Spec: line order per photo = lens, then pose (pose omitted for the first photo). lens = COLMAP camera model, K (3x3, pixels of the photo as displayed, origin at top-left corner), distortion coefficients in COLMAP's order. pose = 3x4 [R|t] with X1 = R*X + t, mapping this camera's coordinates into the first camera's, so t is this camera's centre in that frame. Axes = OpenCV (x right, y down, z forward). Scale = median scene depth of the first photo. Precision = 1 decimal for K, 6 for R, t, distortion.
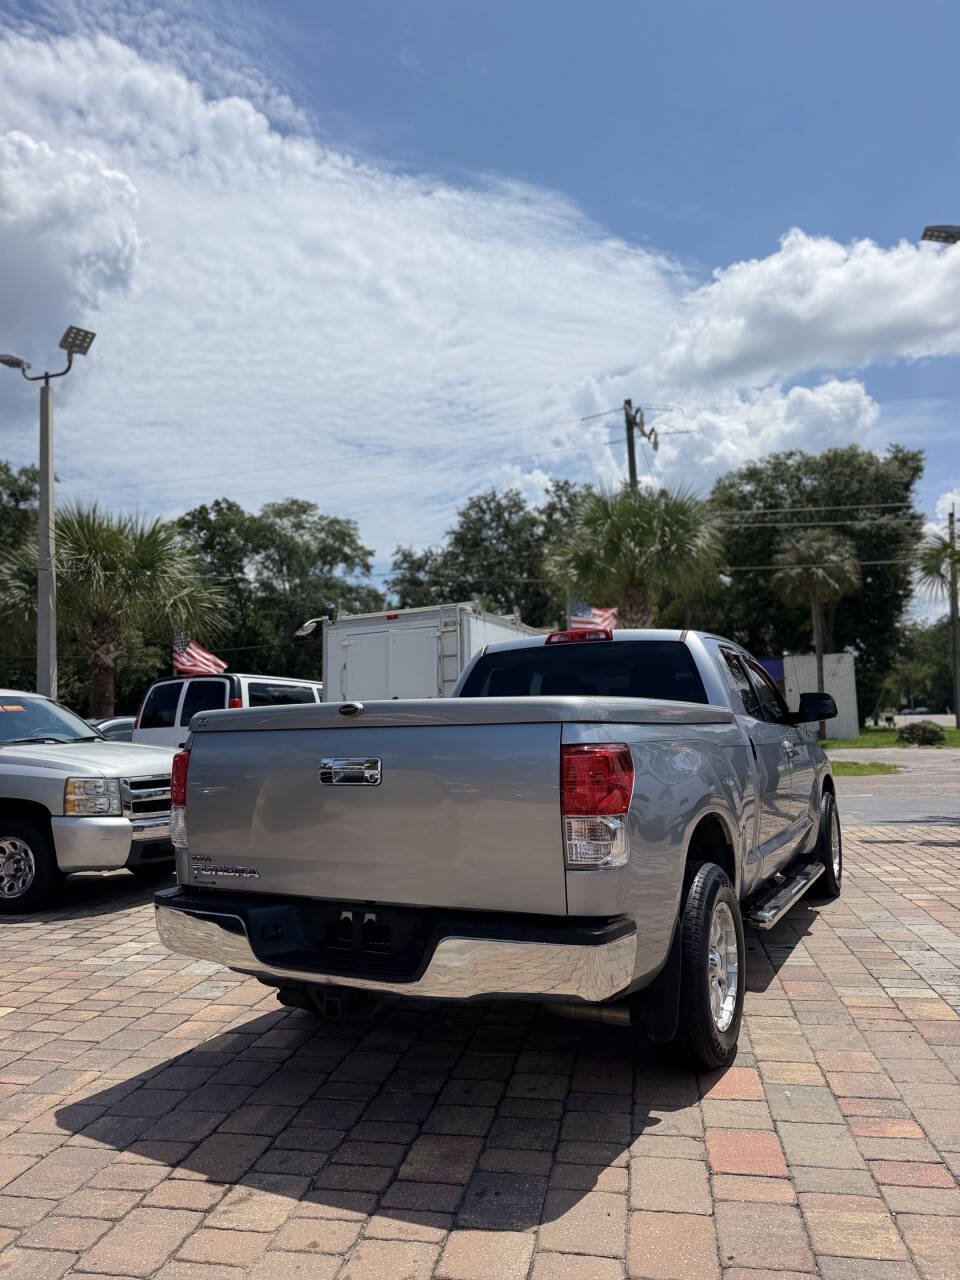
lens RADIAL K [[893.2, 0, 483.8], [0, 893.2, 665.3], [0, 0, 1]] dist [0.029971, -0.040050]
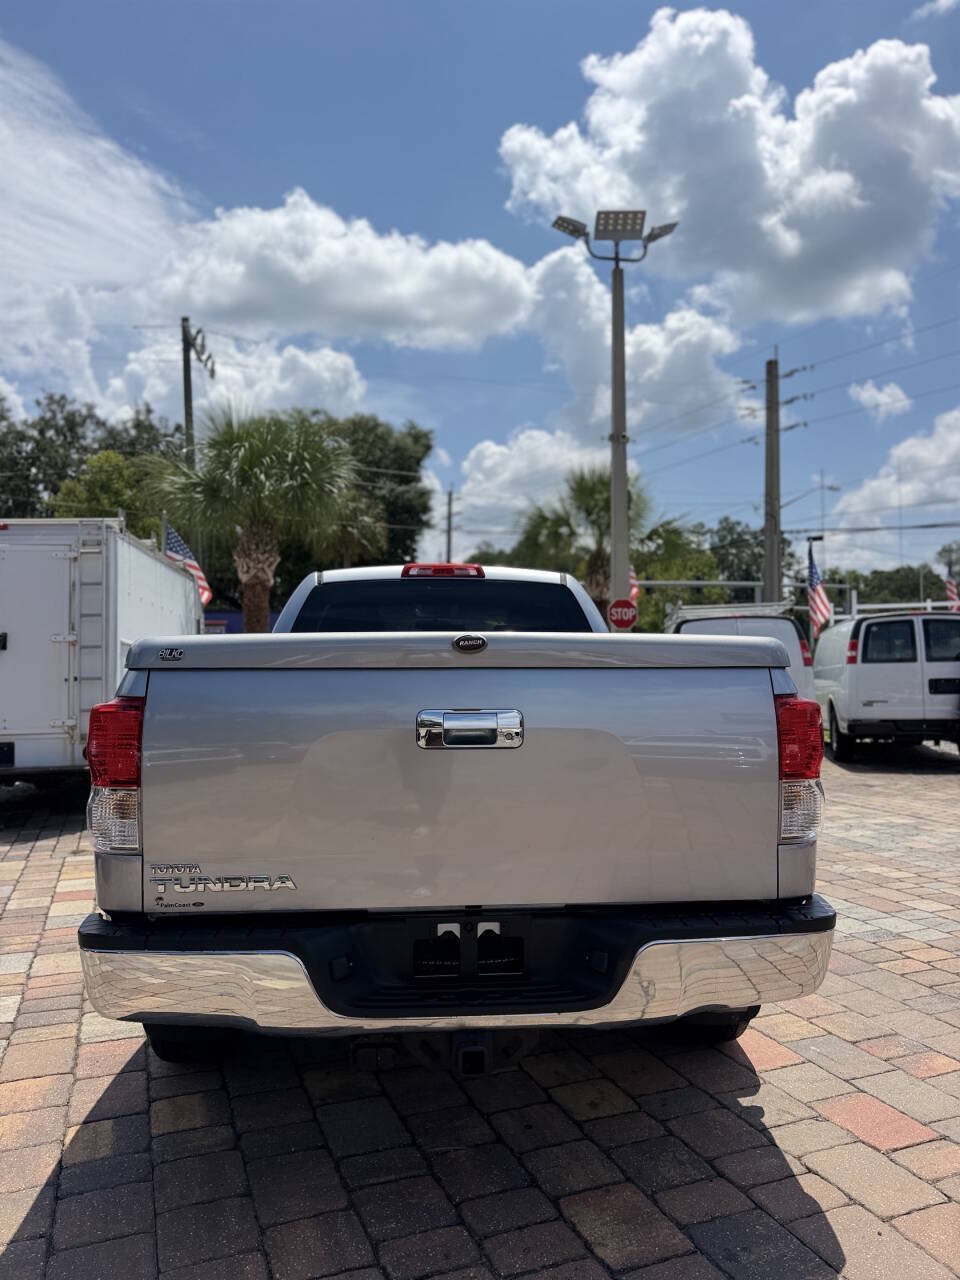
lens RADIAL K [[893.2, 0, 479.3], [0, 893.2, 661.1], [0, 0, 1]] dist [0.029971, -0.040050]
pose [[0.845408, 0.030373, 0.533257, -0.038577], [-0.056662, 0.997848, 0.032995, 0.003002], [-0.531108, -0.058109, 0.845309, 0.029141]]
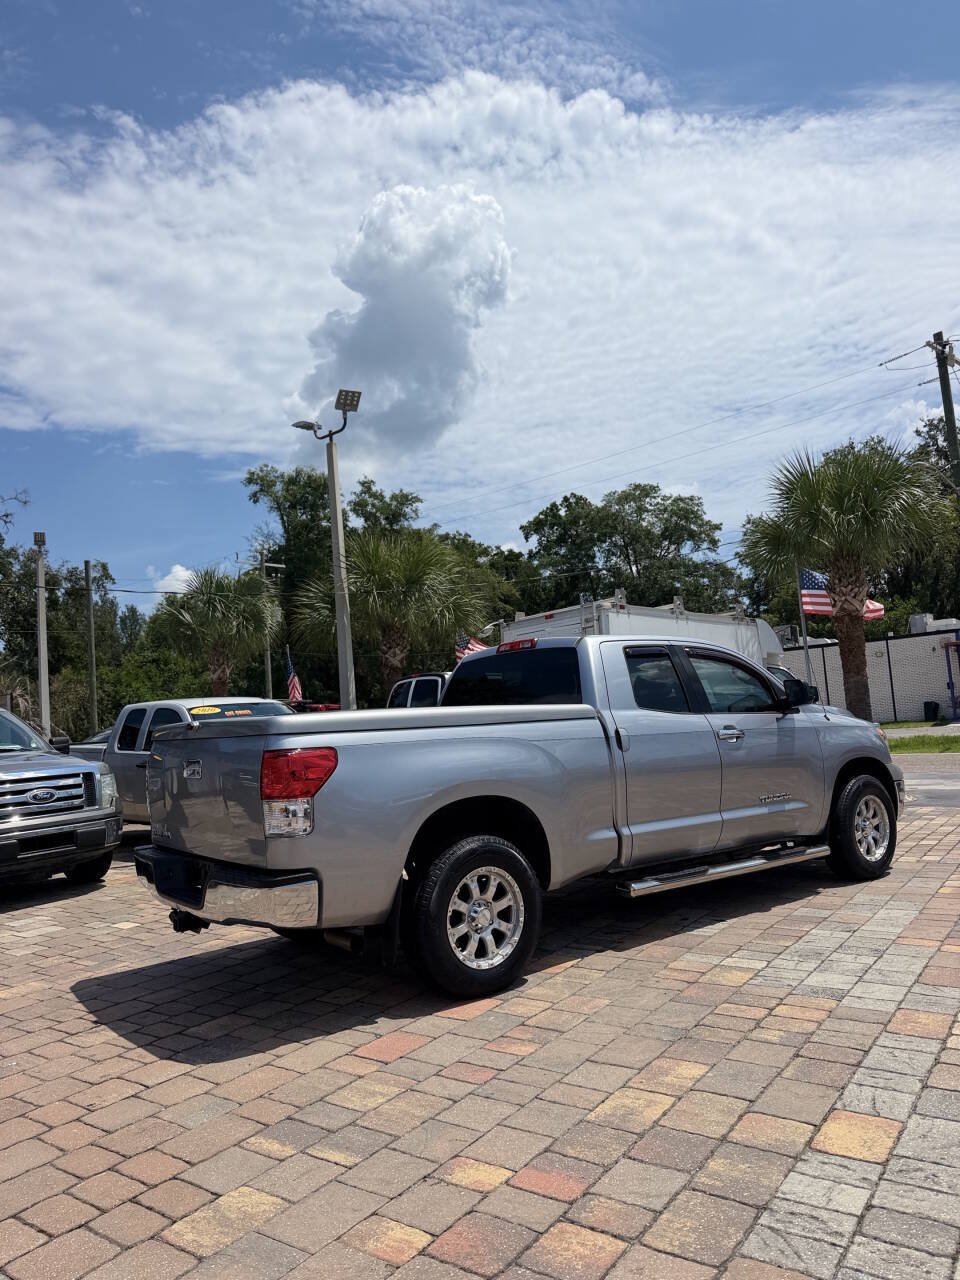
lens RADIAL K [[893.2, 0, 488.6], [0, 893.2, 665.0], [0, 0, 1]] dist [0.029971, -0.040050]
pose [[0.908416, -0.054001, -0.414564, 0.067282], [0.064521, 0.997851, 0.011400, -0.002798], [0.413058, -0.037104, 0.909949, -0.010411]]
